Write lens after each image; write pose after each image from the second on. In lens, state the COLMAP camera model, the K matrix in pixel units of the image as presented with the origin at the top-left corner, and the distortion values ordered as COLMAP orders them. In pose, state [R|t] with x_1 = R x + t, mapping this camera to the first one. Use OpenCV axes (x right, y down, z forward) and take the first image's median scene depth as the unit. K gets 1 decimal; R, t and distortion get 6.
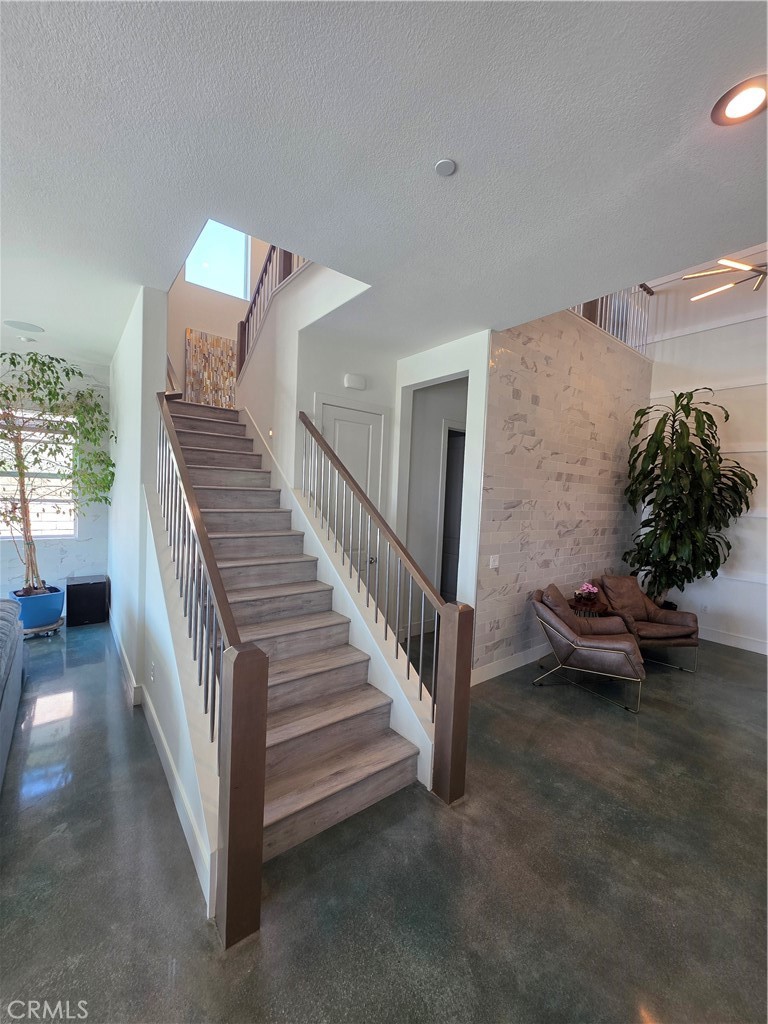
lens RADIAL K [[407.5, 0, 383.1], [0, 407.5, 509.5], [0, 0, 1]] dist [-0.000196, 0.000496]
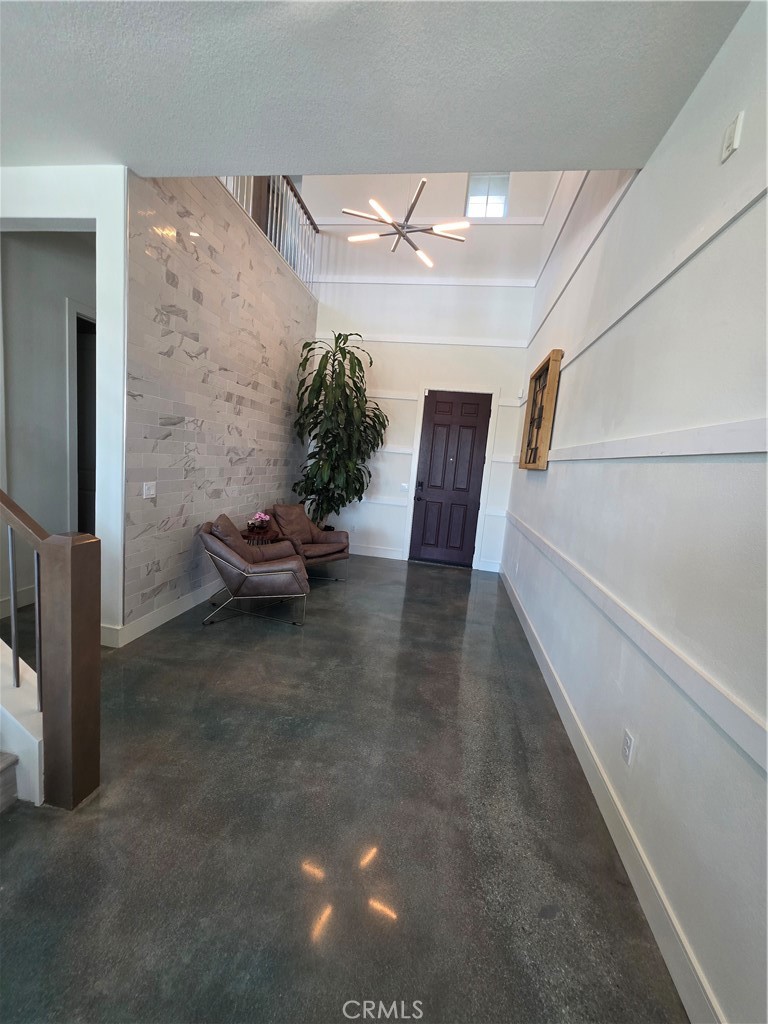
lens RADIAL K [[407.5, 0, 384.2], [0, 407.5, 510.8], [0, 0, 1]] dist [-0.000196, 0.000496]
pose [[0.735862, -0.063085, 0.674187, 0.067535], [-0.025057, 0.992432, 0.120213, 0.058586], [-0.676668, -0.105353, 0.728712, 0.092836]]
